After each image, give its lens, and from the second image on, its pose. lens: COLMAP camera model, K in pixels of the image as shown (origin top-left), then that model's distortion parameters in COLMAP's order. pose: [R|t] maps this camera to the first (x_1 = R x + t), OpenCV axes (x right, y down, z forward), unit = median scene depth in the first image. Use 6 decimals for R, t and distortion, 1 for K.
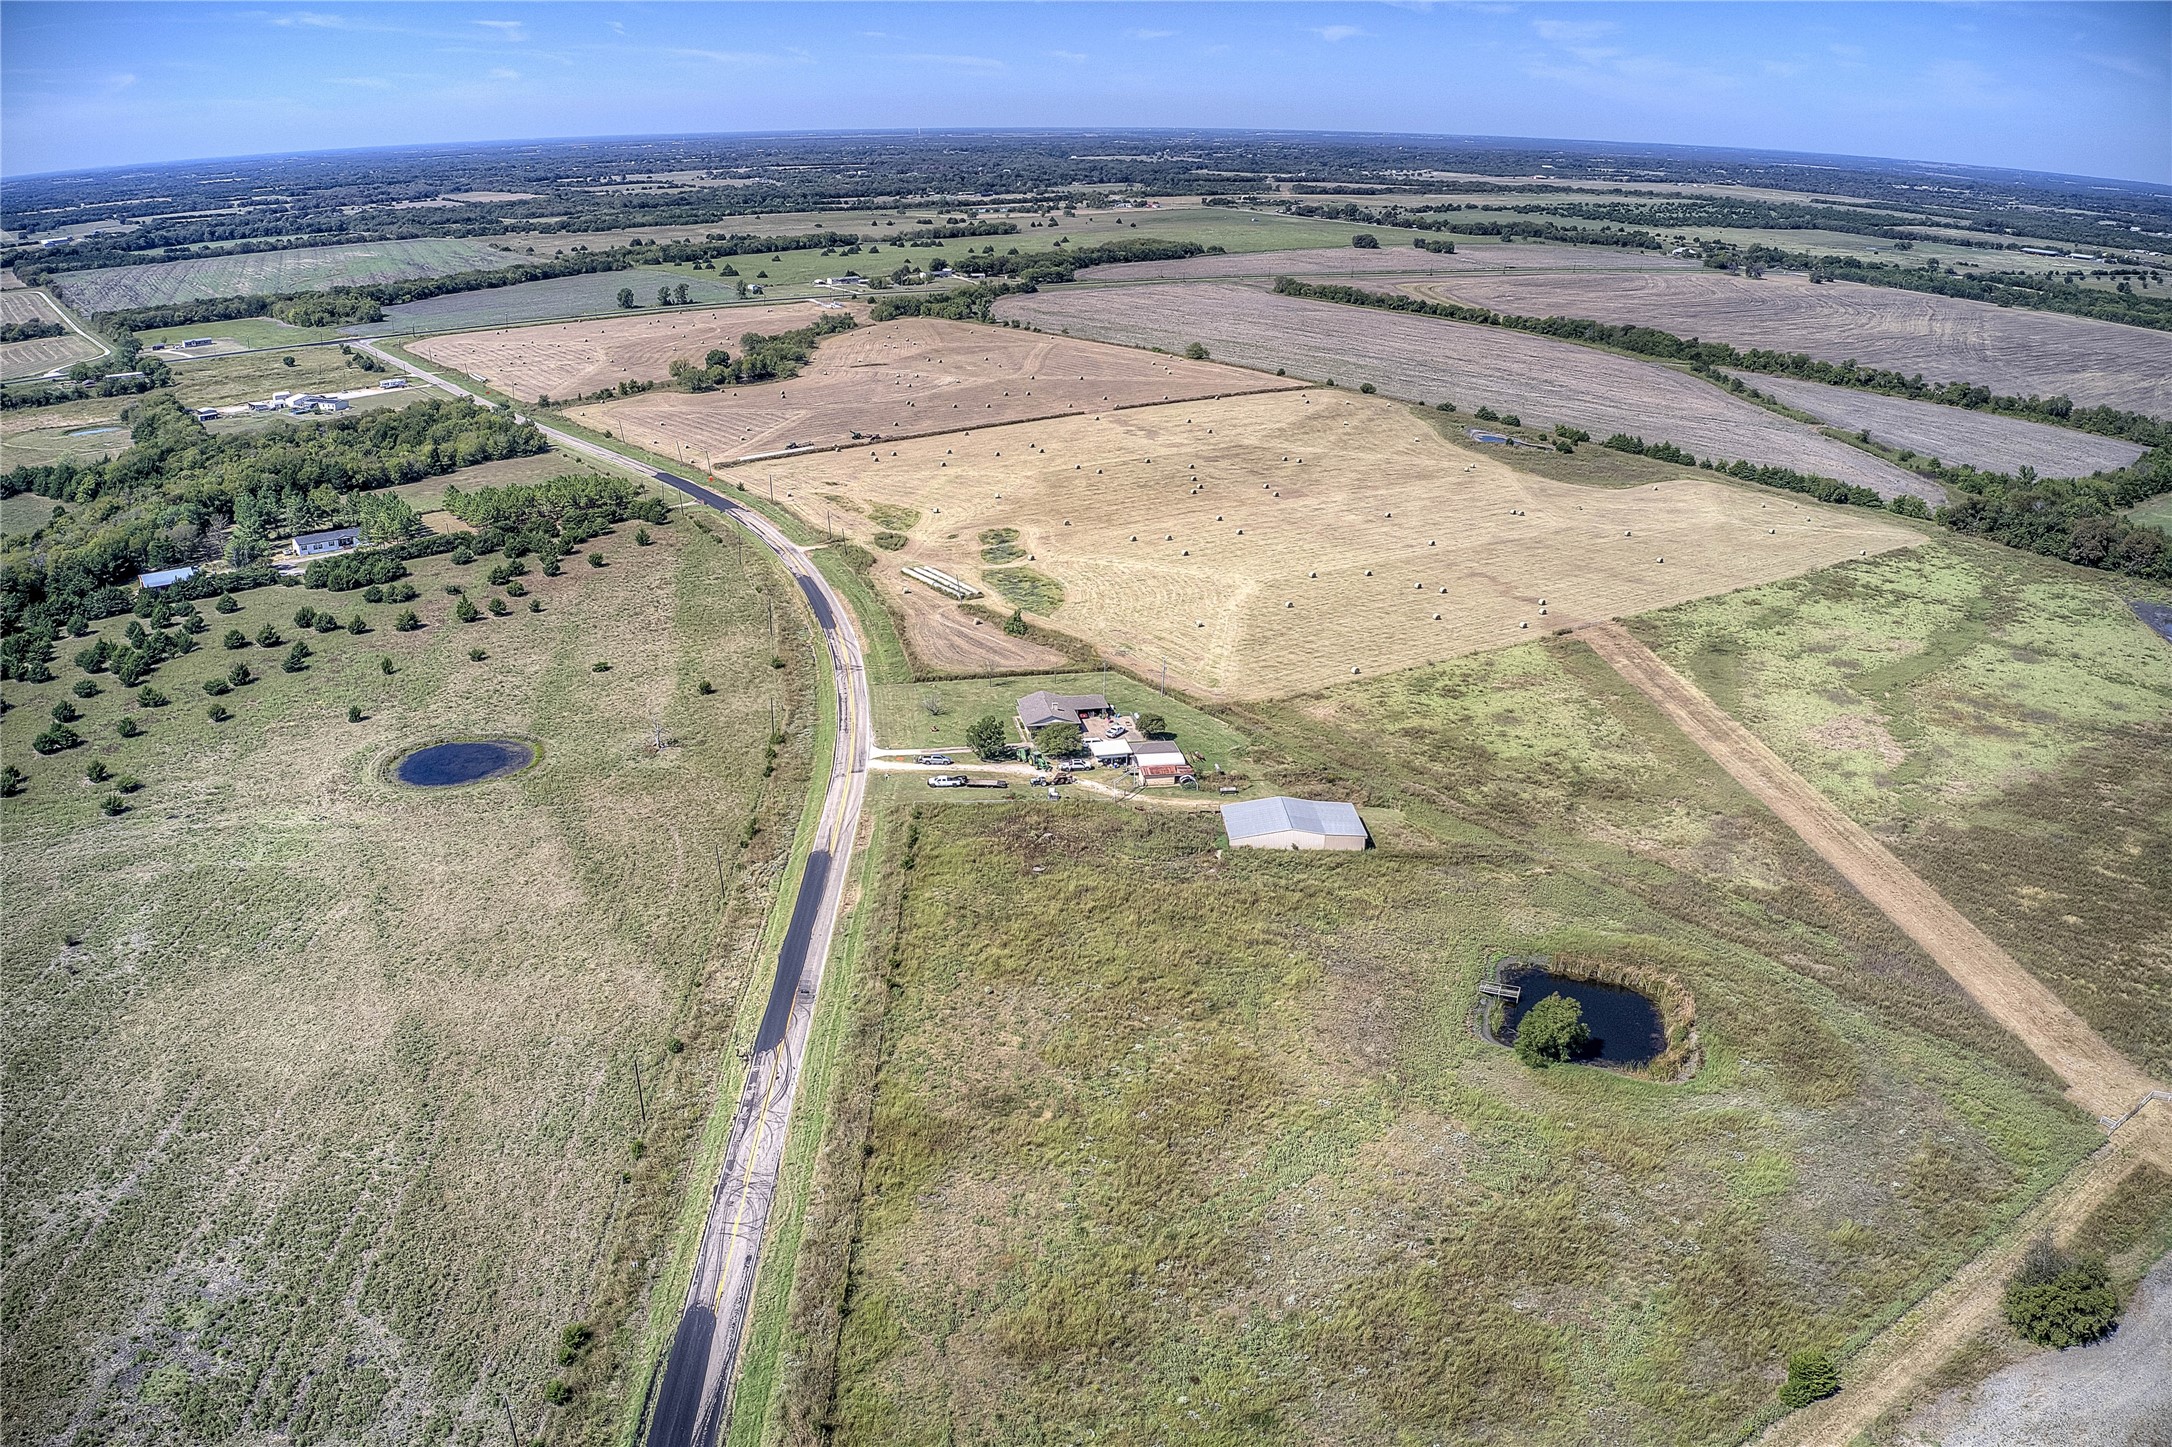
lens RADIAL K [[1707.7, 0, 1072.9], [0, 1707.7, 708.9], [0, 0, 1]] dist [-0.189037, 0.035102]
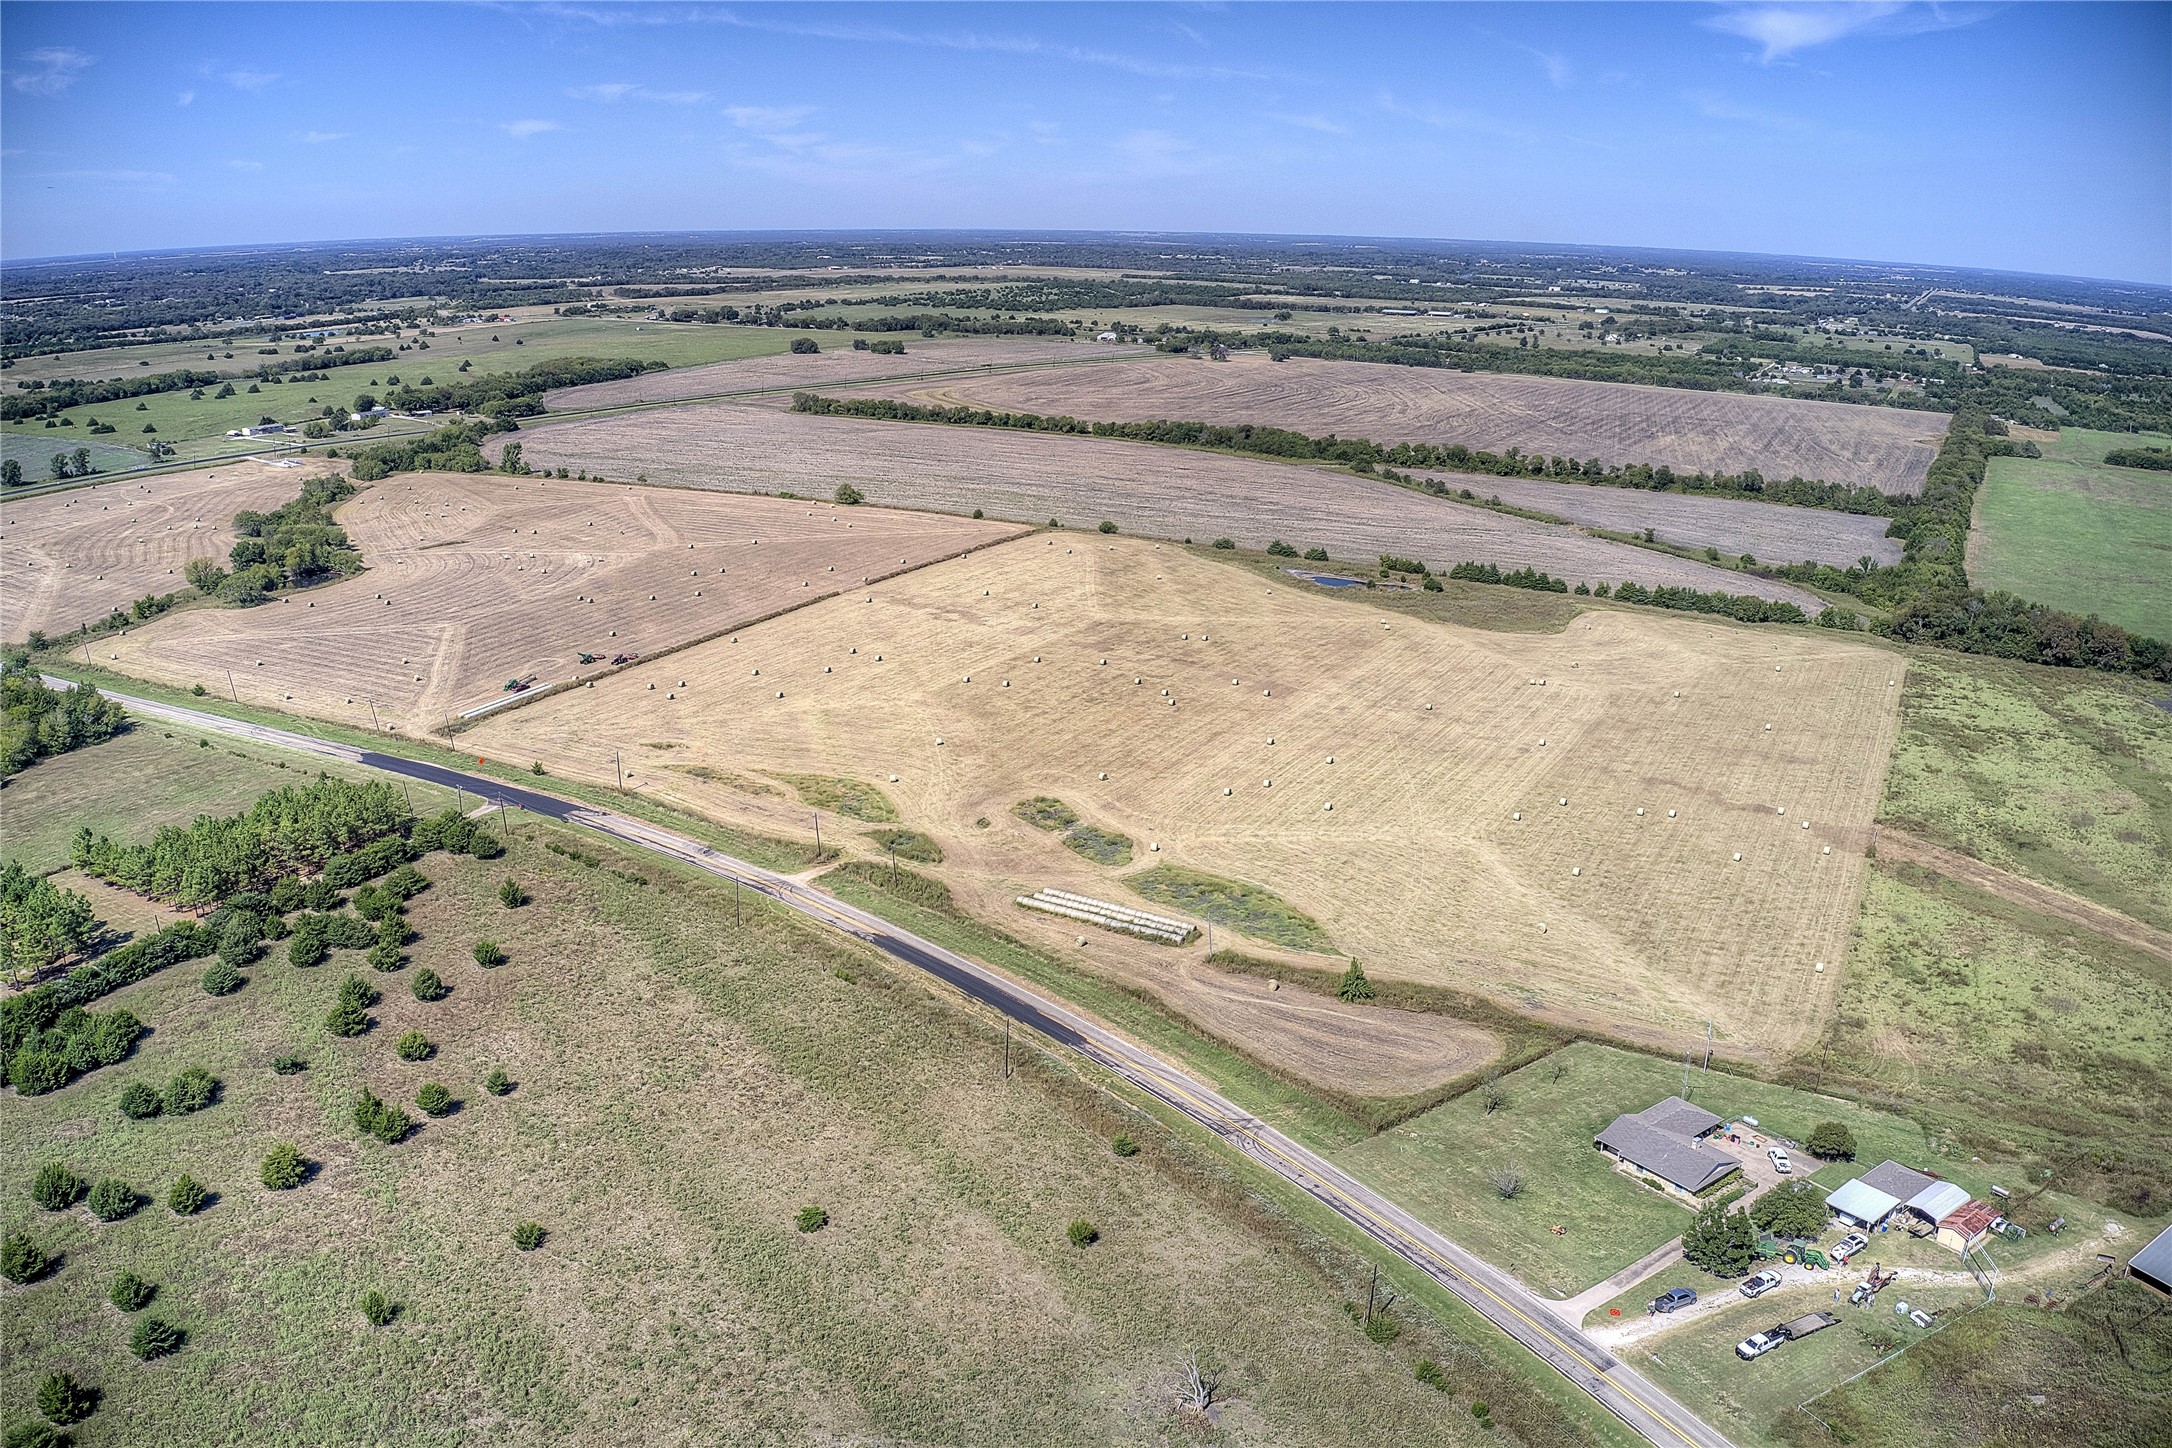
lens RADIAL K [[1707.7, 0, 1072.9], [0, 1707.7, 709.4], [0, 0, 1]] dist [-0.189037, 0.035102]
pose [[0.899272, -0.116548, 0.421576, -0.265383], [0.139177, 0.989996, -0.023187, -0.104140], [-0.414656, 0.079525, 0.906497, 0.304718]]
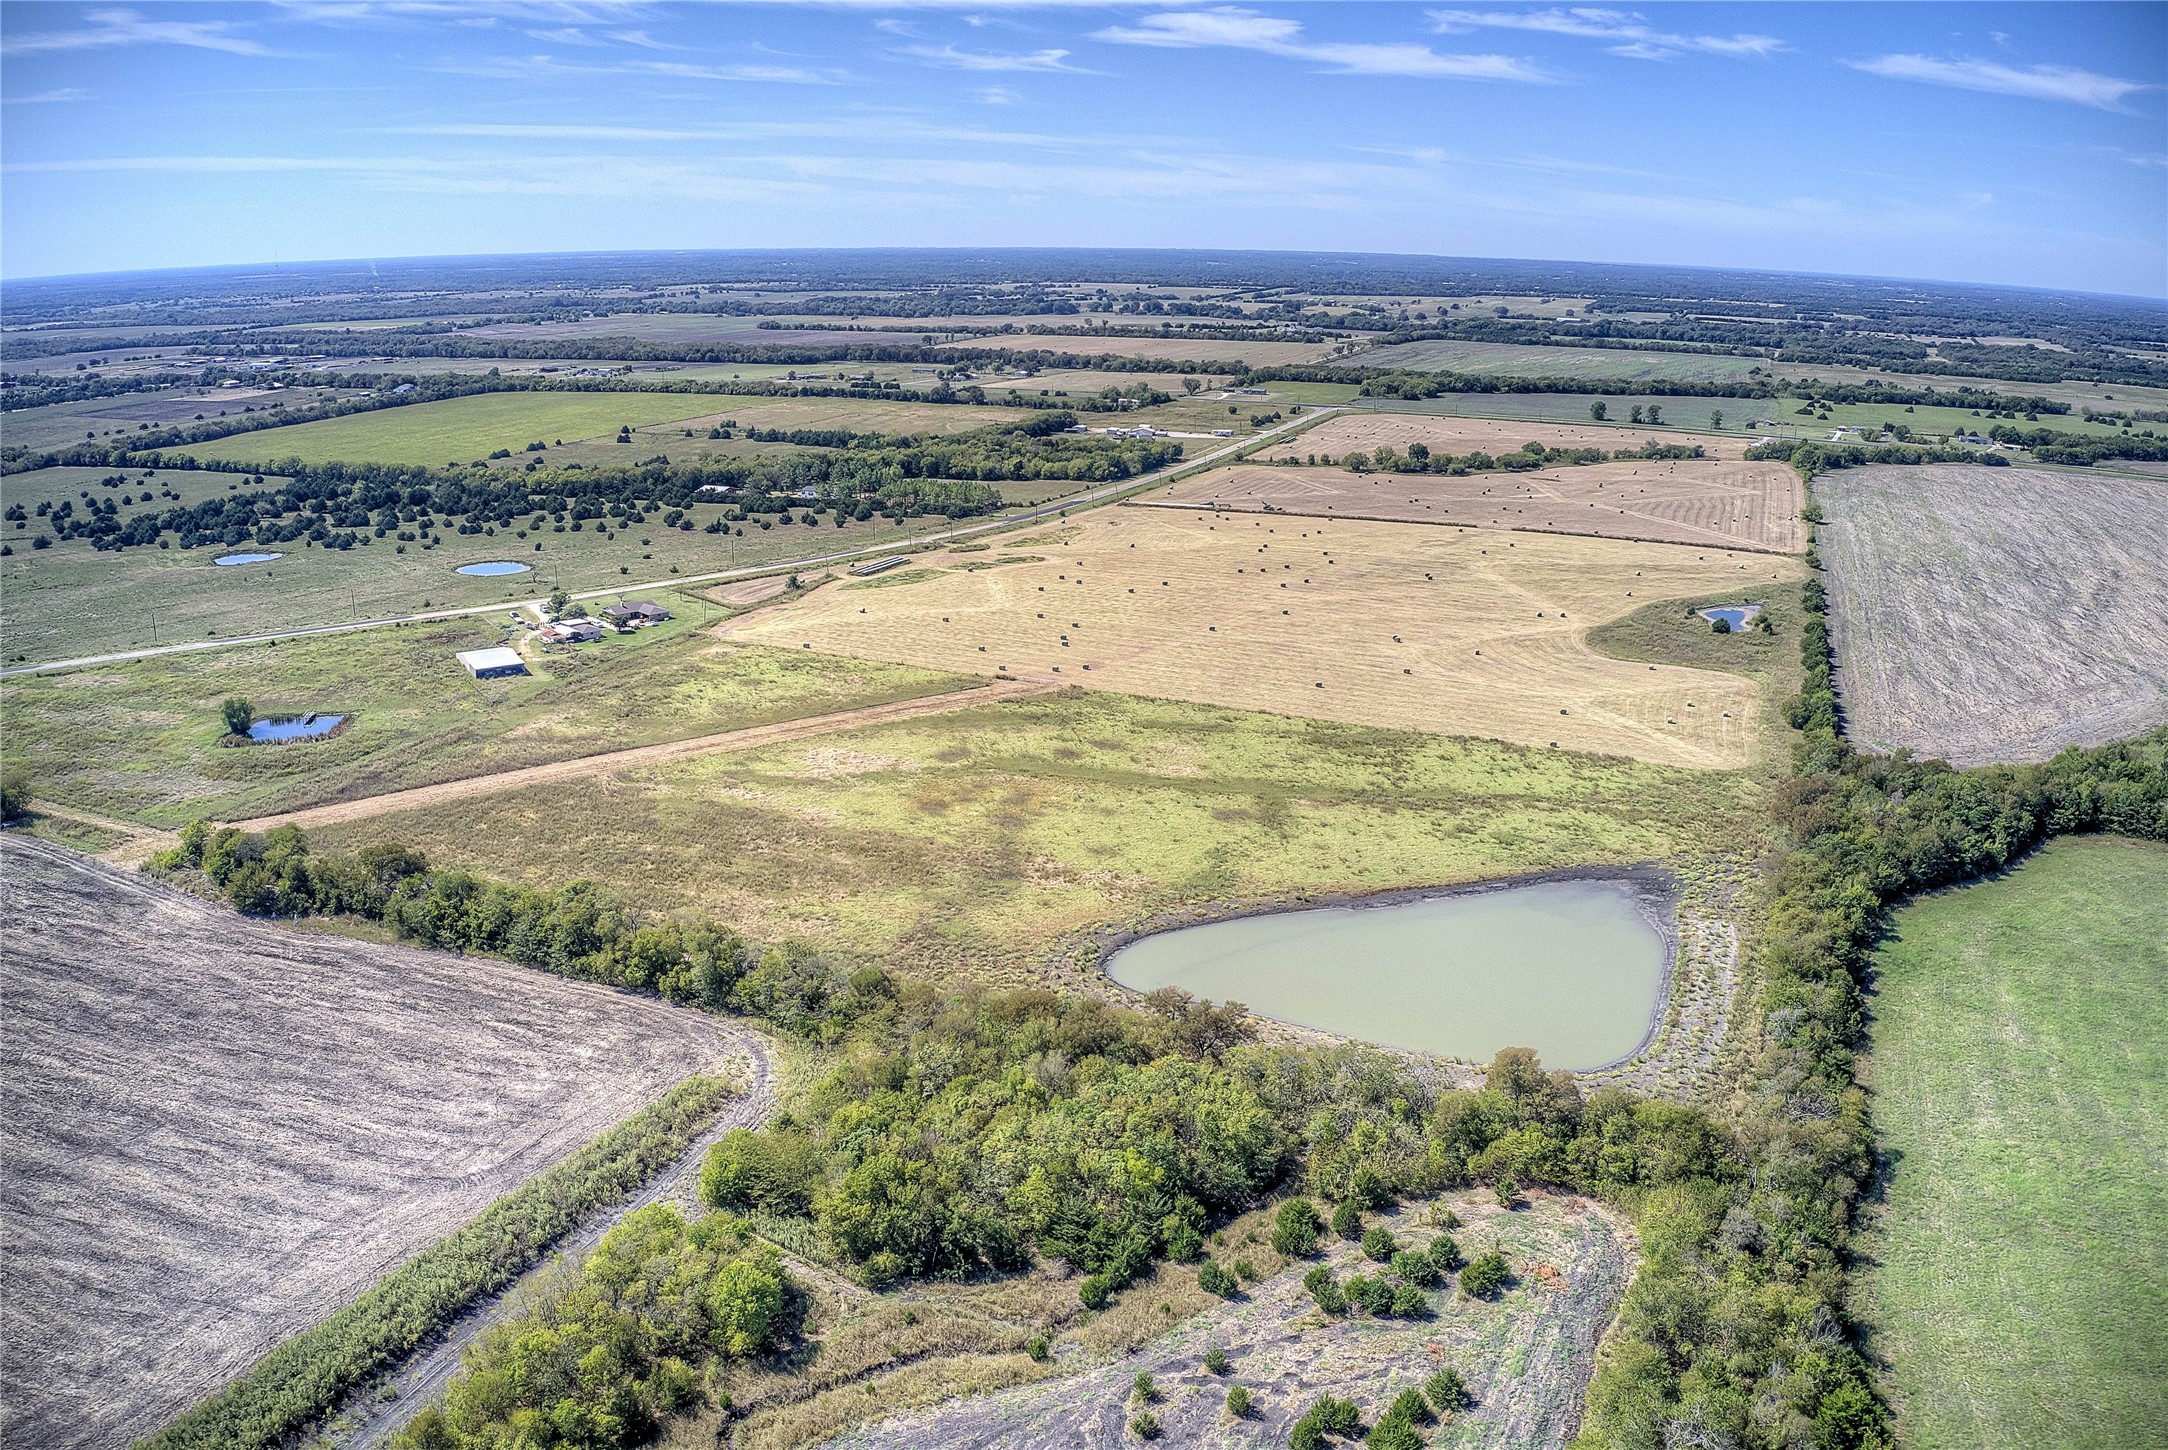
lens RADIAL K [[1704.6, 0, 1070.9], [0, 1704.6, 710.5], [0, 0, 1]] dist [-0.189037, 0.035102]
pose [[0.518173, 0.233723, -0.822721, 0.882021], [-0.292174, 0.952440, 0.086554, -0.095597], [0.803823, 0.195528, 0.561817, 0.272678]]
